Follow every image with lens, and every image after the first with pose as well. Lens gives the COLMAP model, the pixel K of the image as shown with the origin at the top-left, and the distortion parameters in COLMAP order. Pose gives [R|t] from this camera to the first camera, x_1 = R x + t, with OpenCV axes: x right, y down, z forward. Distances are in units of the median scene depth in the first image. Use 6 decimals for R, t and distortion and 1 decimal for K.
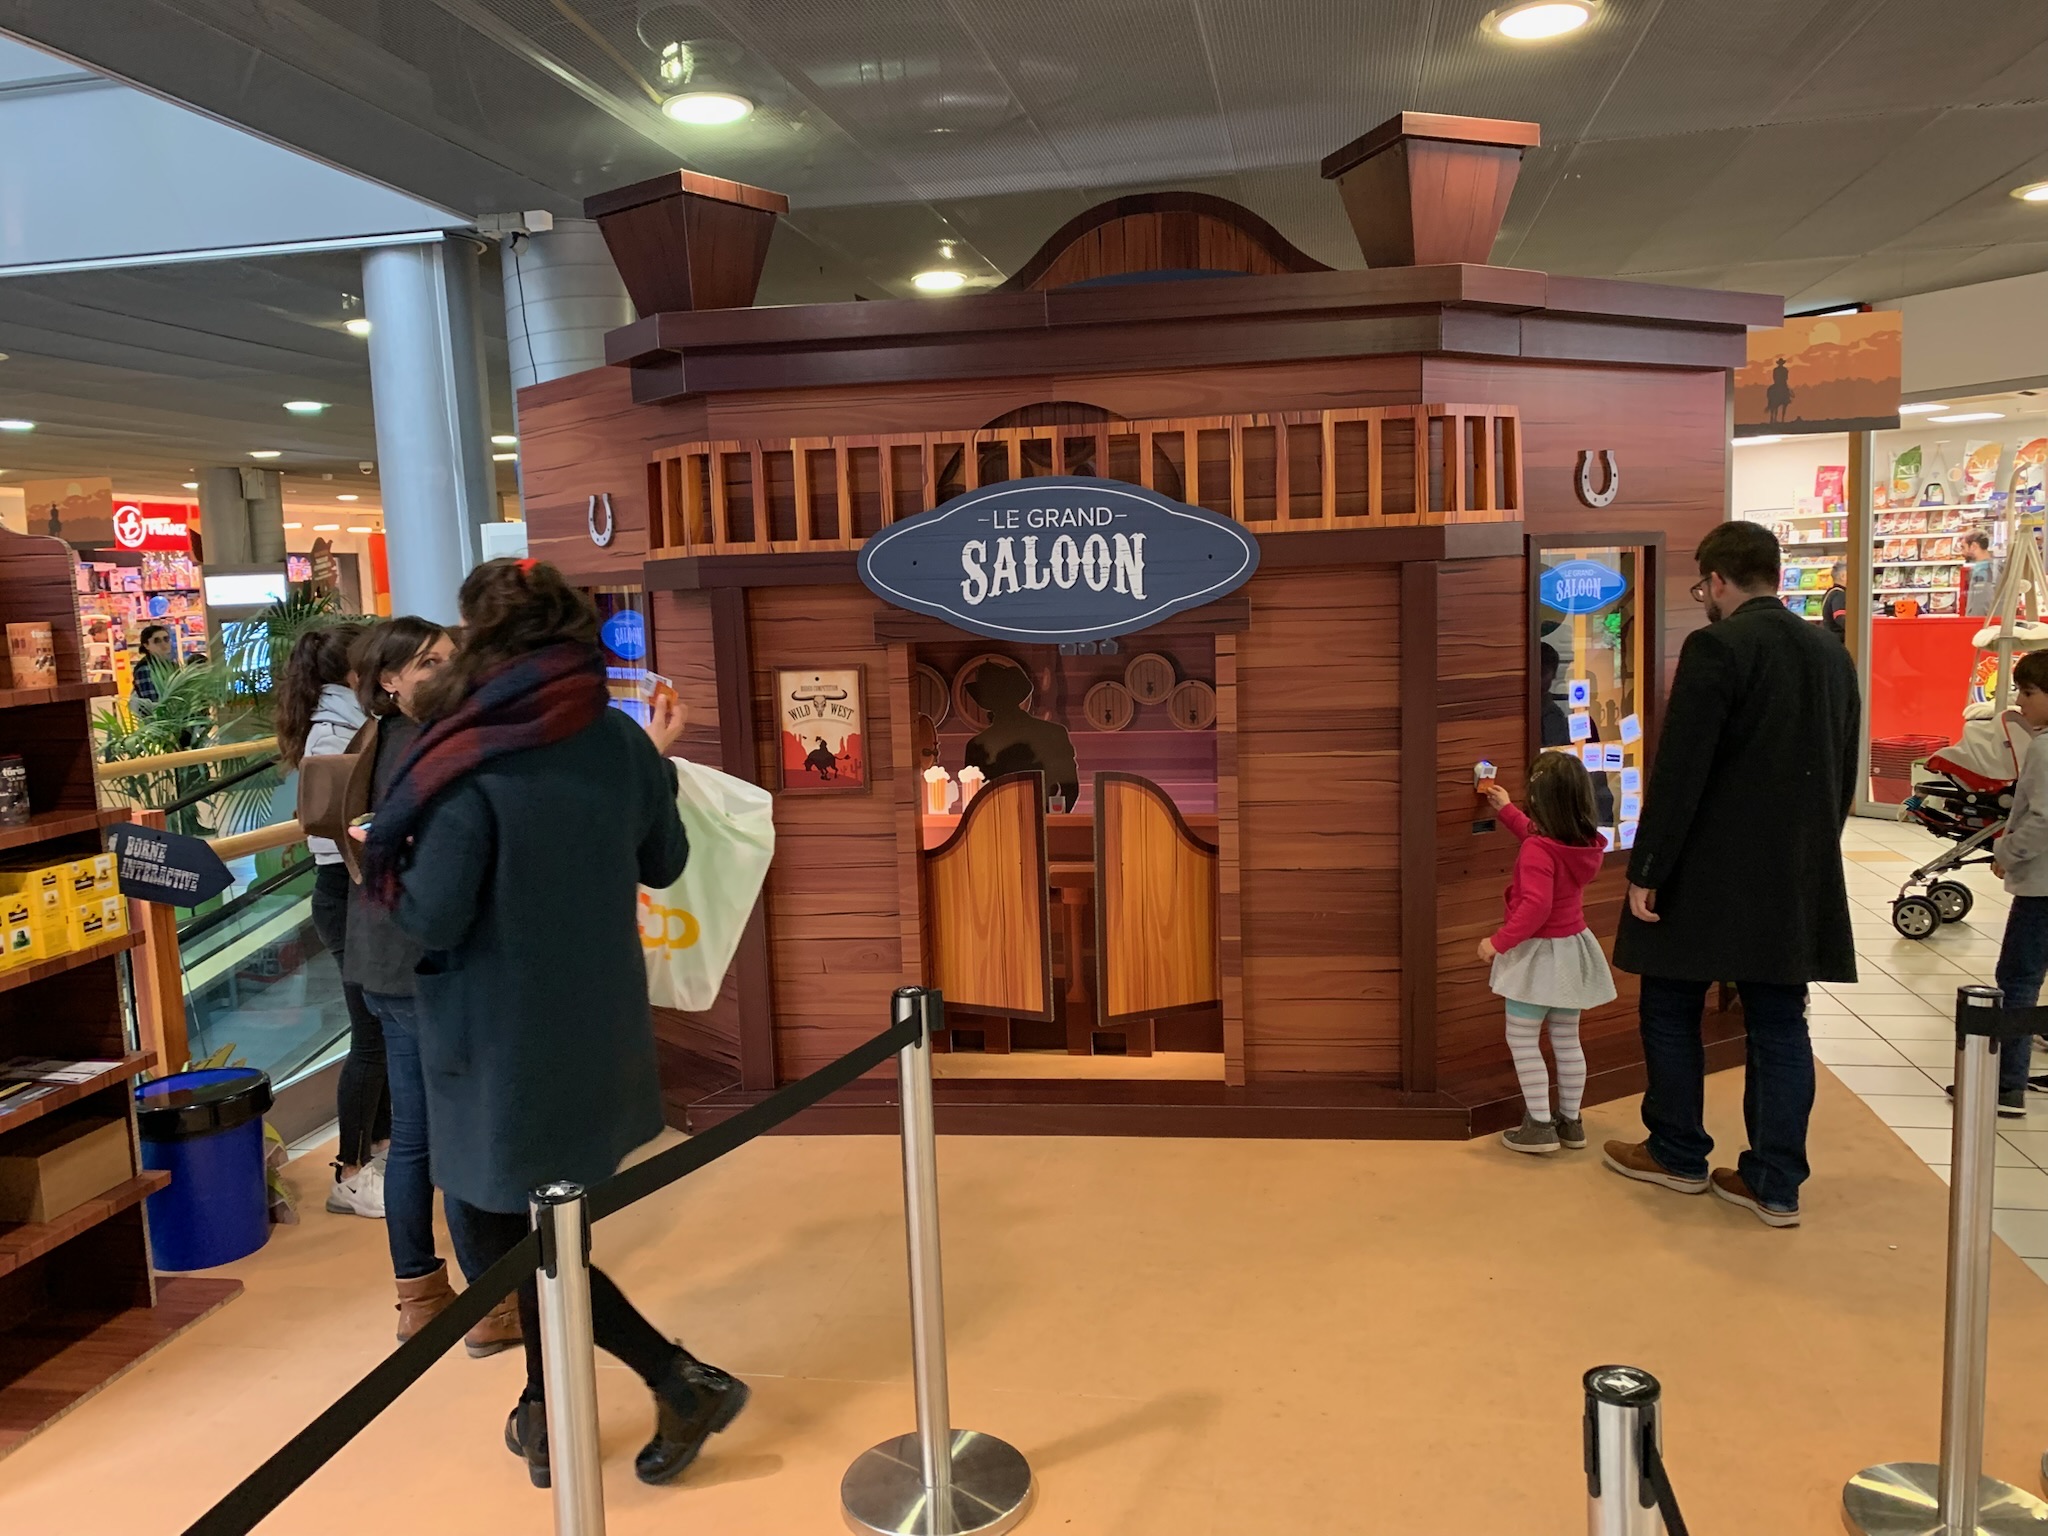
lens RADIAL K [[1593.2, 0, 1020.2], [0, 1593.2, 768.3], [0, 0, 1]] dist [0.006003, -0.004433]
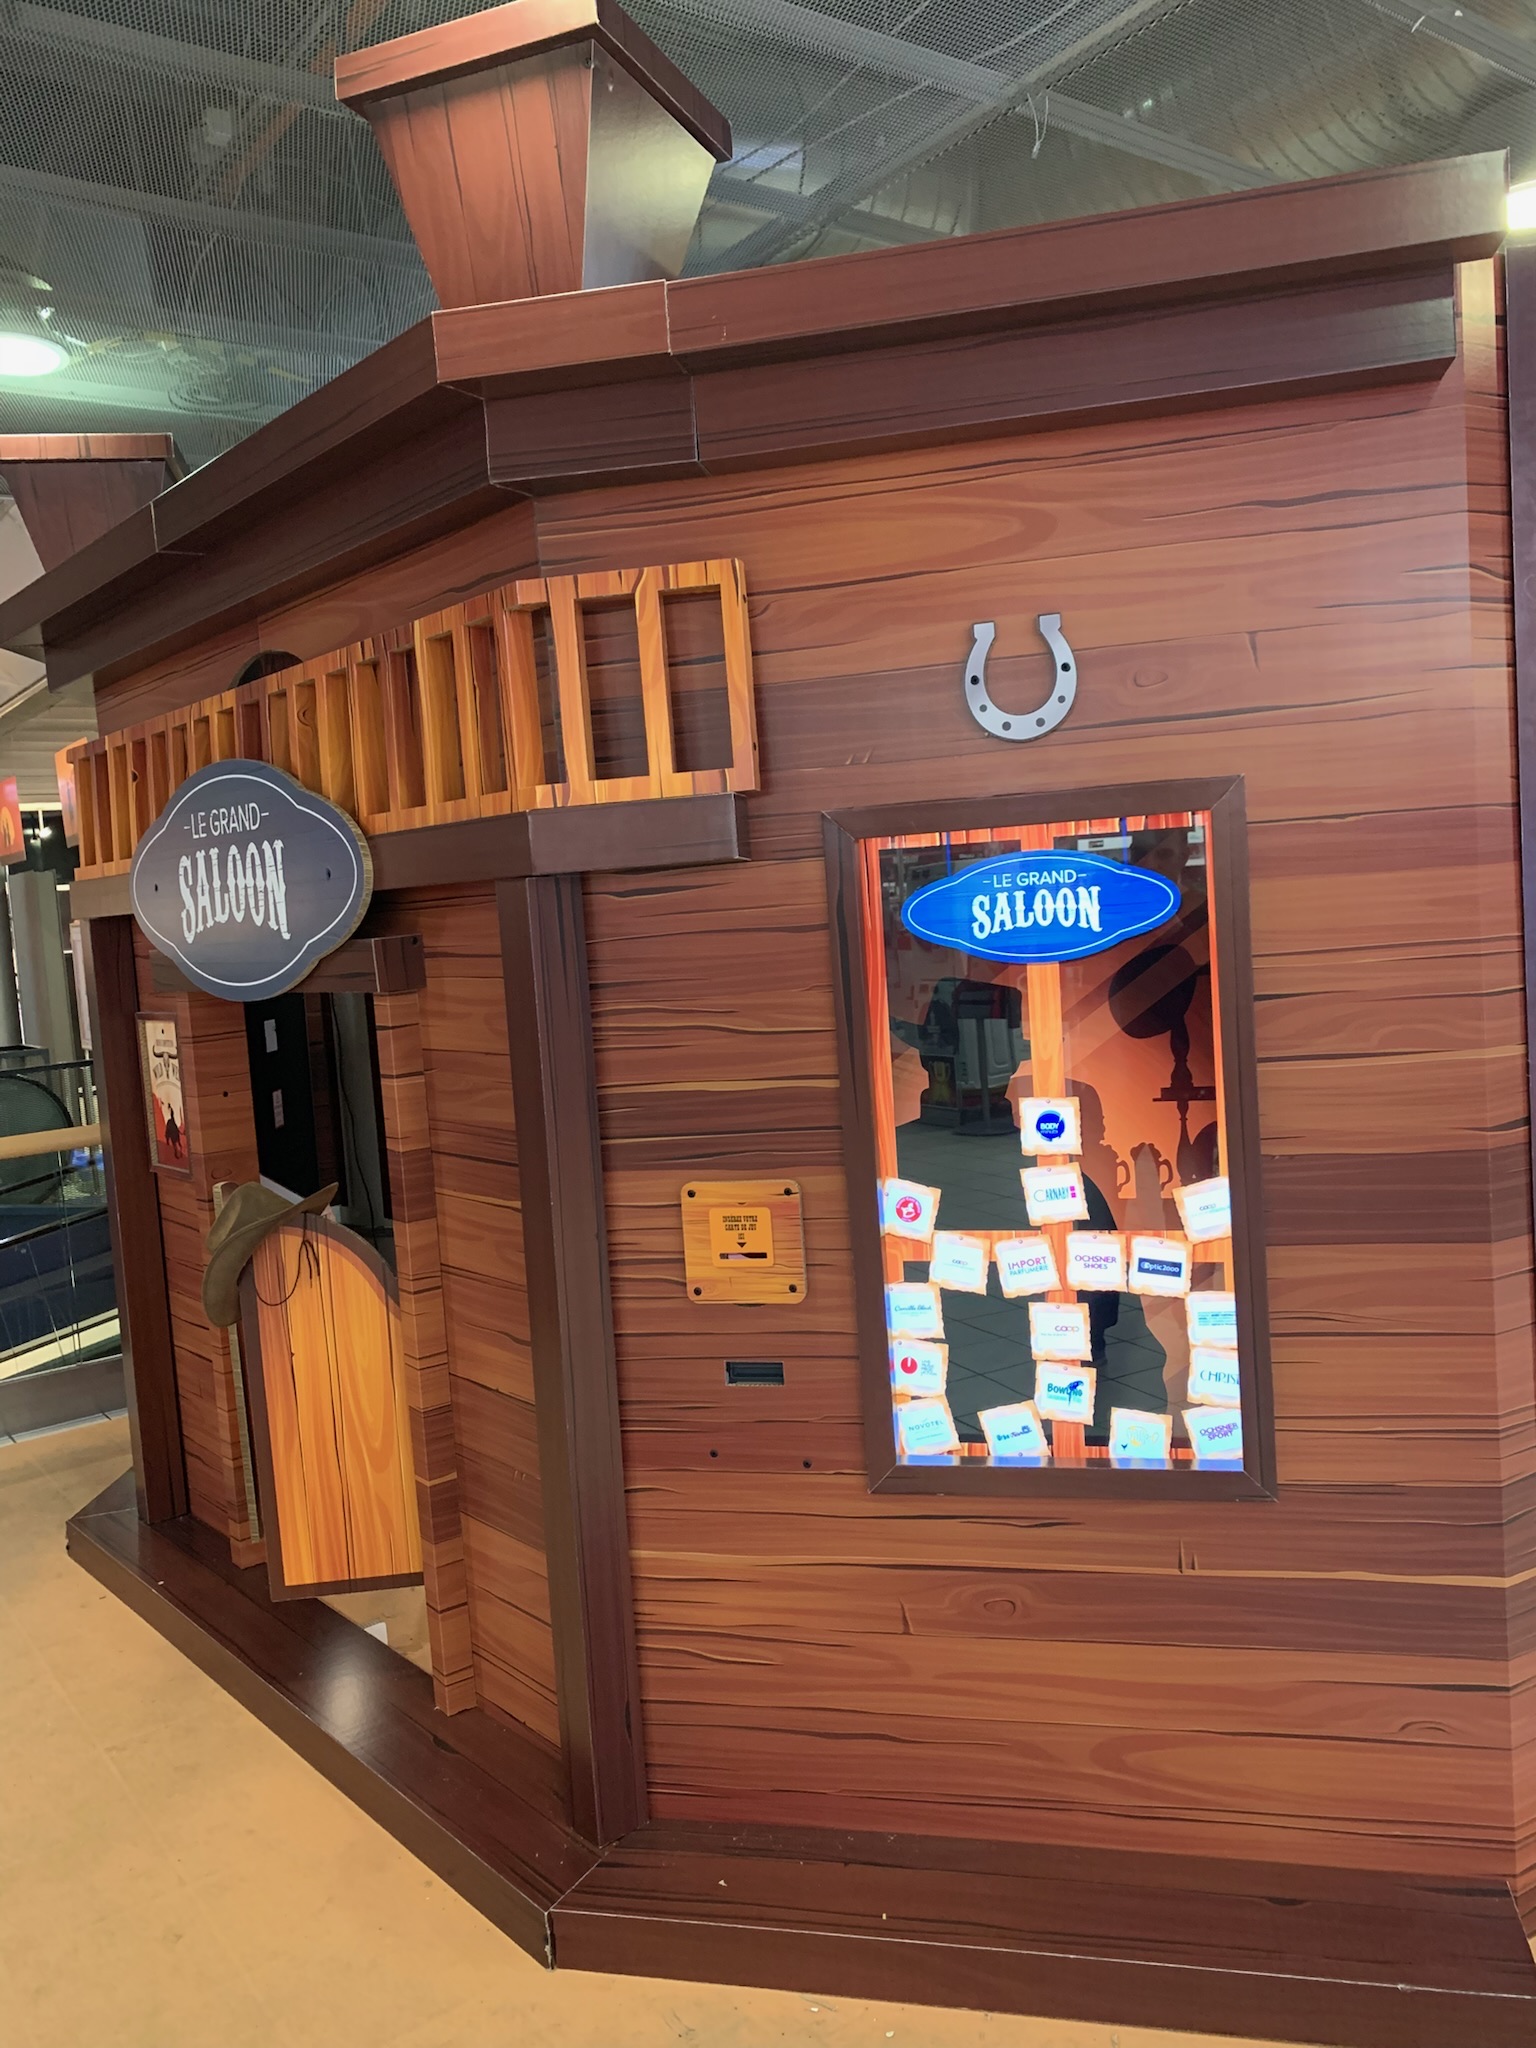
lens RADIAL K [[1593.2, 0, 768.2], [0, 1593.2, 1020.1], [0, 0, 1]] dist [0.006003, -0.004433]
pose [[0.745486, 0.041859, -0.665206, 0.649612], [-0.038301, 0.999067, 0.019945, -0.091524], [0.665420, 0.010609, 0.746394, 0.625900]]
